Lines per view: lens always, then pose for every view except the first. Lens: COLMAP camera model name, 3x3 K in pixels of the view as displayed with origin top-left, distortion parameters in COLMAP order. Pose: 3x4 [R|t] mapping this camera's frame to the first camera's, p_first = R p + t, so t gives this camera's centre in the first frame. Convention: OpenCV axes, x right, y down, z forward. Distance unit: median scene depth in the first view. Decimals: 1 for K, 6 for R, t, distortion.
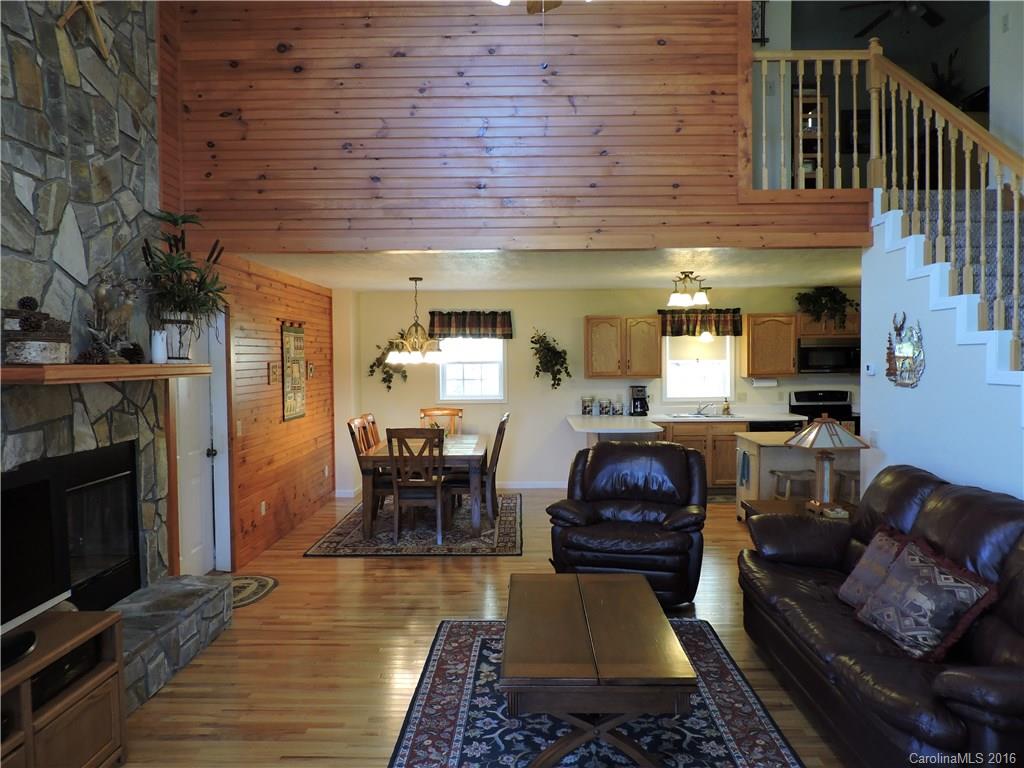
lens RADIAL K [[727.8, 0, 513.9], [0, 727.8, 385.1], [0, 0, 1]] dist [-0.024219, 0.001535]
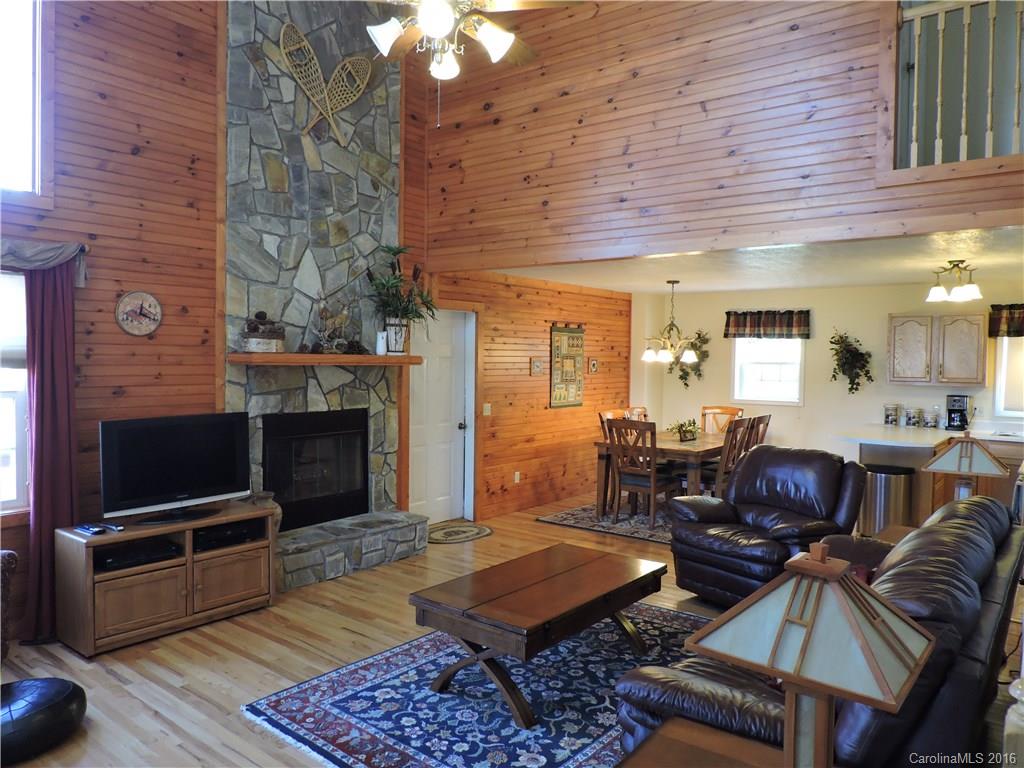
lens RADIAL K [[727.8, 0, 513.9], [0, 727.8, 385.1], [0, 0, 1]] dist [-0.024219, 0.001535]
pose [[0.795347, 0.042412, -0.604669, 0.352298], [-0.041885, 0.999010, 0.014978, -0.002113], [0.604706, 0.013414, 0.796336, 0.020378]]
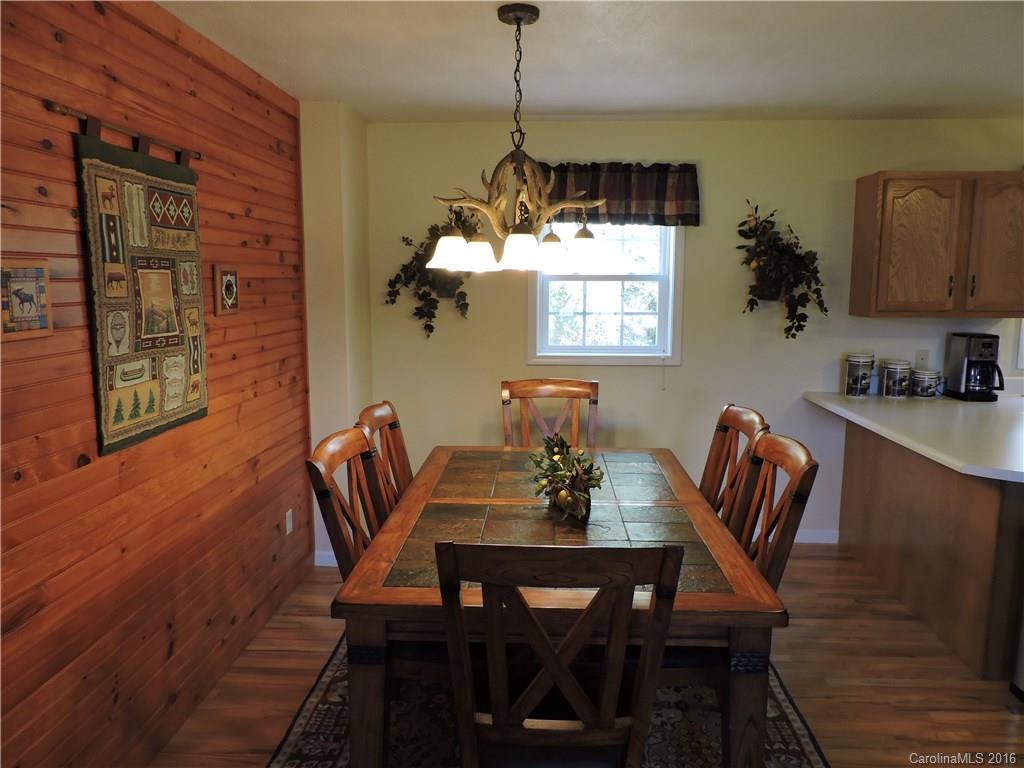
lens RADIAL K [[730.1, 0, 514.7], [0, 730.1, 384.1], [0, 0, 1]] dist [-0.006420, -0.003778]
pose [[0.999084, 0.017758, -0.038938, -0.129520], [-0.013609, 0.994447, 0.104353, -0.014764], [0.040575, -0.103728, 0.993778, 0.704646]]
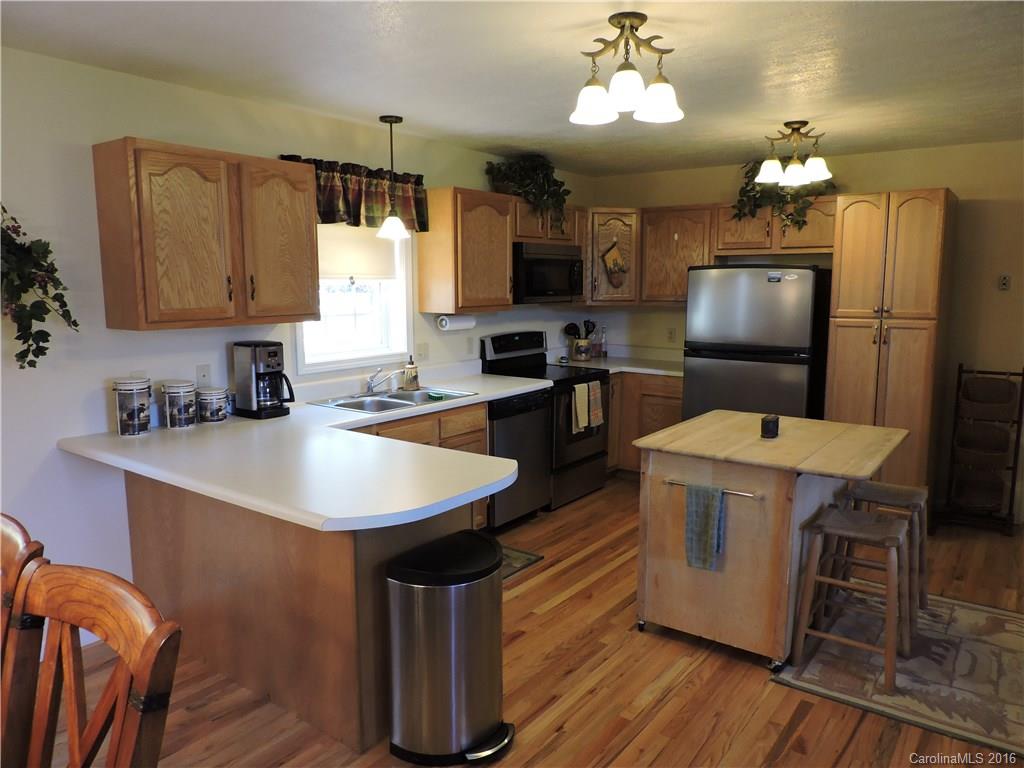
lens RADIAL K [[730.1, 0, 514.7], [0, 730.1, 384.1], [0, 0, 1]] dist [-0.006420, -0.003778]
pose [[0.583711, -0.102608, 0.805452, -0.095700], [0.024077, 0.993734, 0.109145, -0.021454], [-0.811604, -0.044317, 0.582524, 0.857296]]
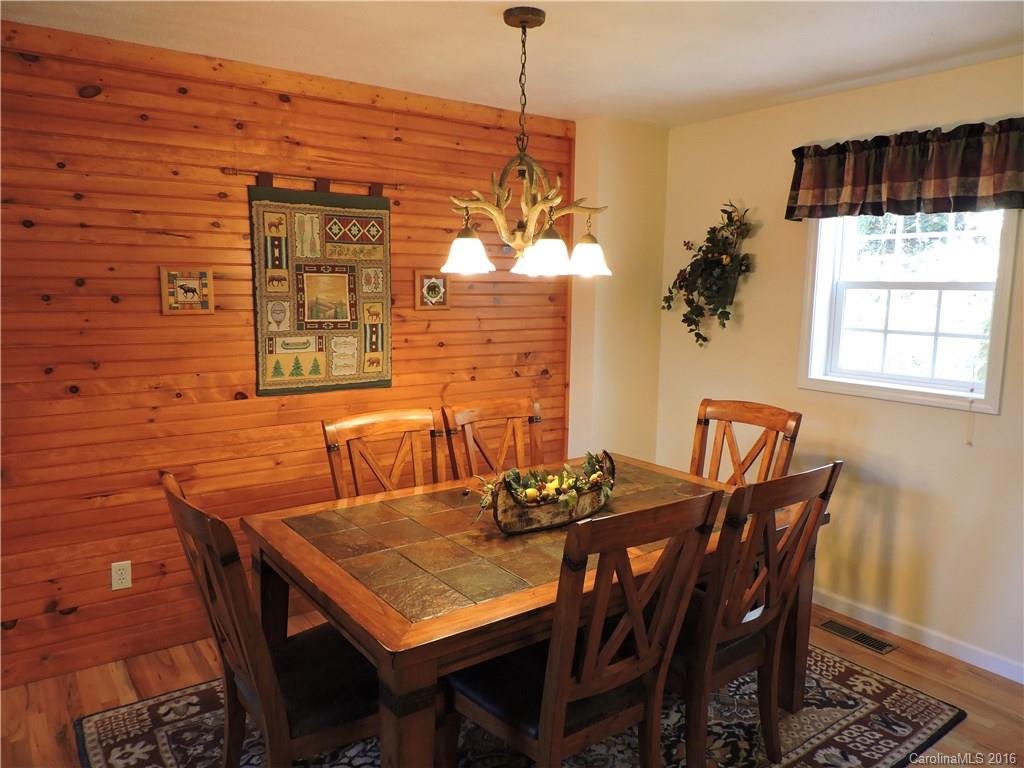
lens RADIAL K [[730.1, 0, 514.7], [0, 730.1, 384.1], [0, 0, 1]] dist [-0.006420, -0.003778]
pose [[0.596307, 0.127821, -0.792514, 0.156757], [-0.049624, 0.991223, 0.122532, -0.023247], [0.801221, -0.033740, 0.597417, 0.855278]]
